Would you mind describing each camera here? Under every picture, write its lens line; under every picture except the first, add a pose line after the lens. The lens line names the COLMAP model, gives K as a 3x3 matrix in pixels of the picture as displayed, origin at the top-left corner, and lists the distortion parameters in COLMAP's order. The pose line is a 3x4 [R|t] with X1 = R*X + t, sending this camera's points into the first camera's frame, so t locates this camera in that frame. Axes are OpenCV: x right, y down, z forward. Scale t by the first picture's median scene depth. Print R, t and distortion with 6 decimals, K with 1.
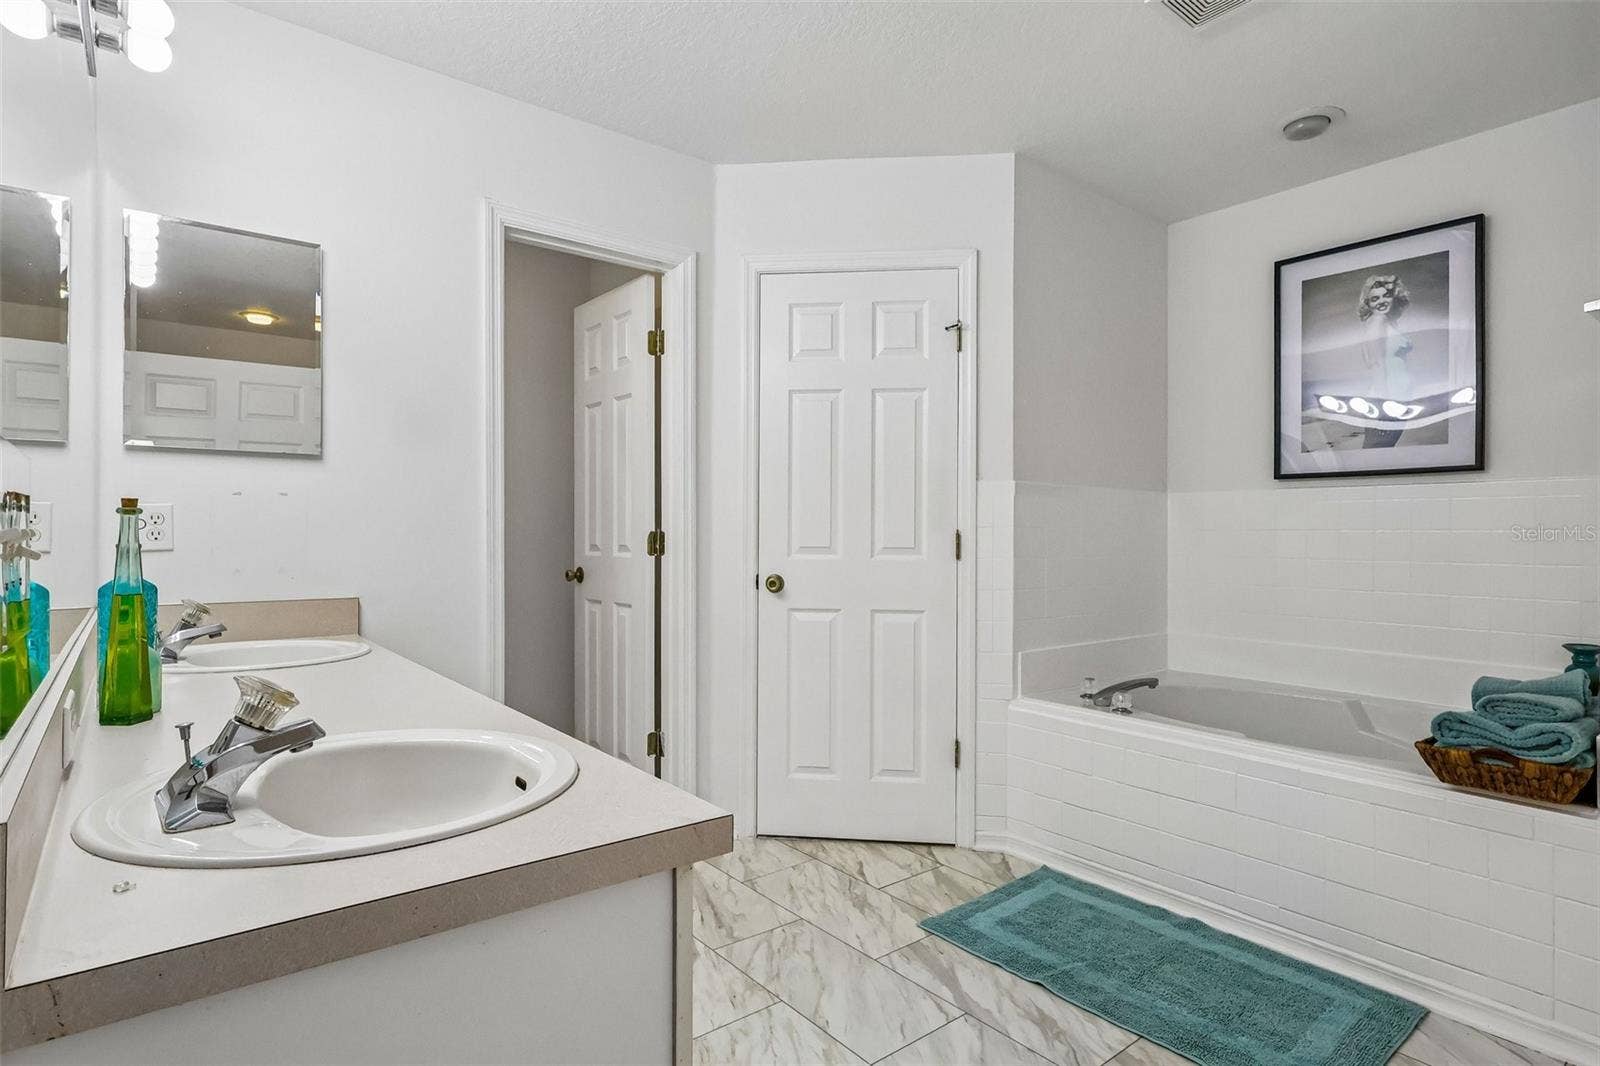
lens RADIAL K [[824.2, 0, 798.7], [0, 824.2, 535.4], [0, 0, 1]] dist [0.000877, 0.000711]
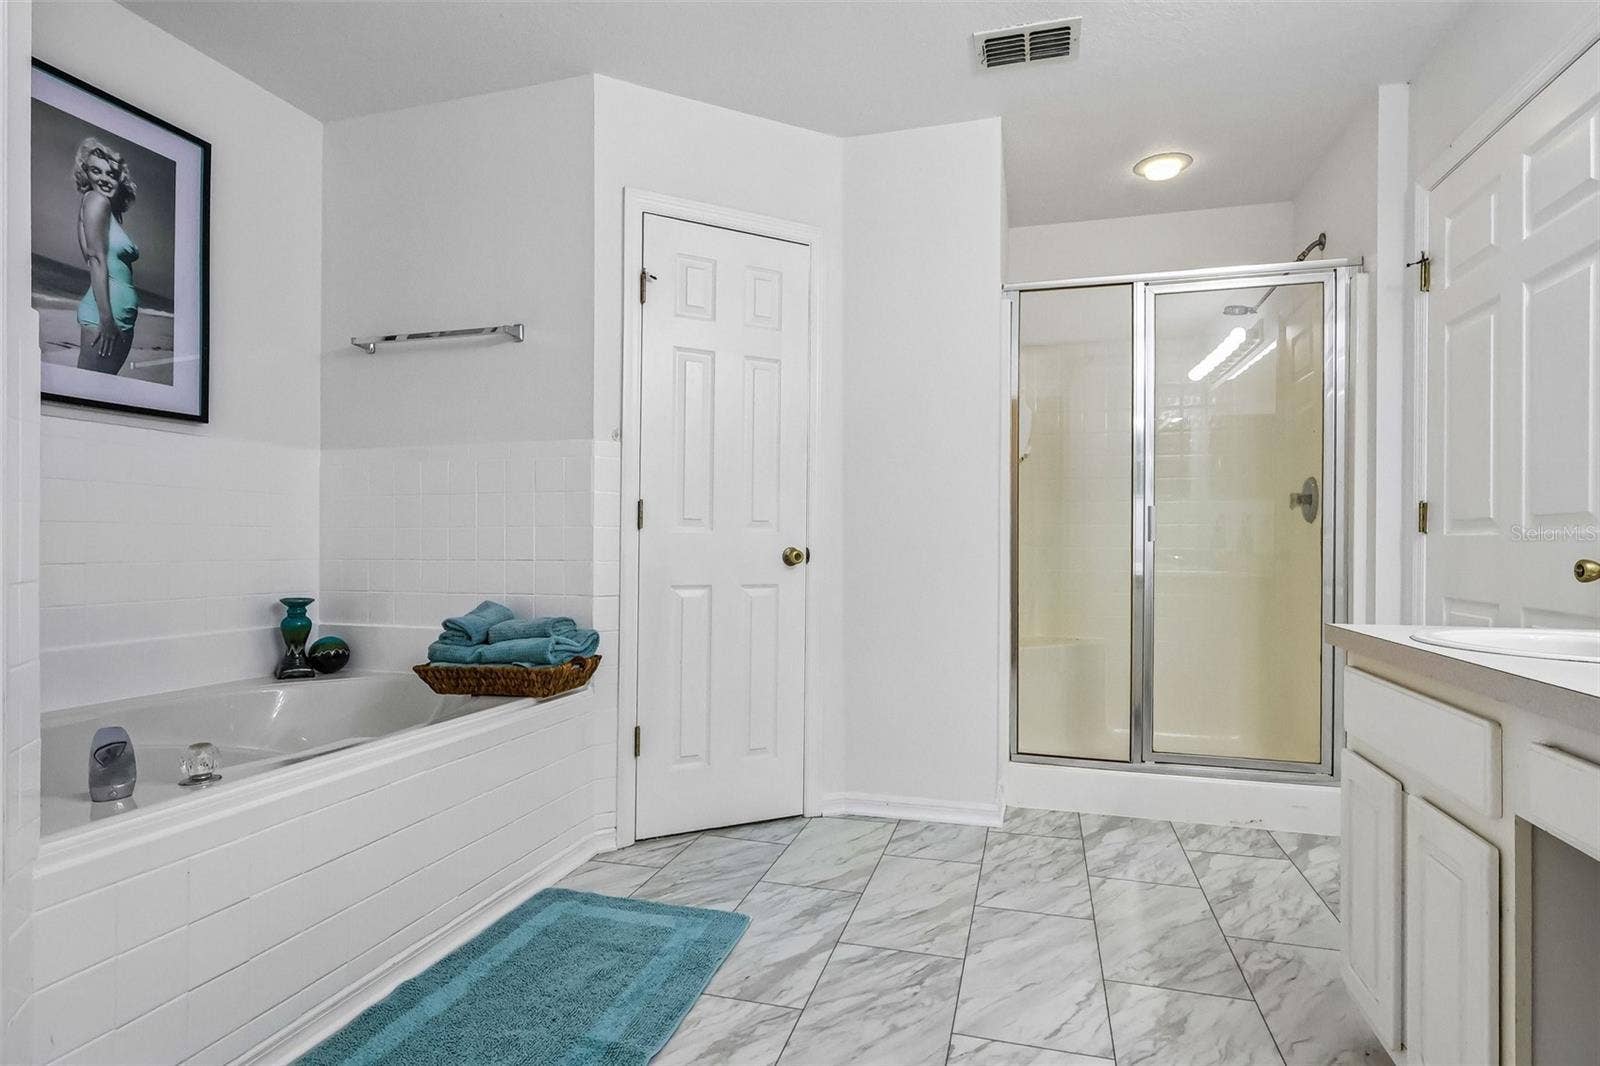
lens RADIAL K [[824.2, 0, 800.4], [0, 824.2, 531.4], [0, 0, 1]] dist [0.000877, 0.000711]
pose [[-0.574998, -0.002313, 0.818152, -0.296027], [-0.002720, 0.999996, 0.000915, 0.039444], [-0.818150, -0.001699, -0.575002, 0.961533]]
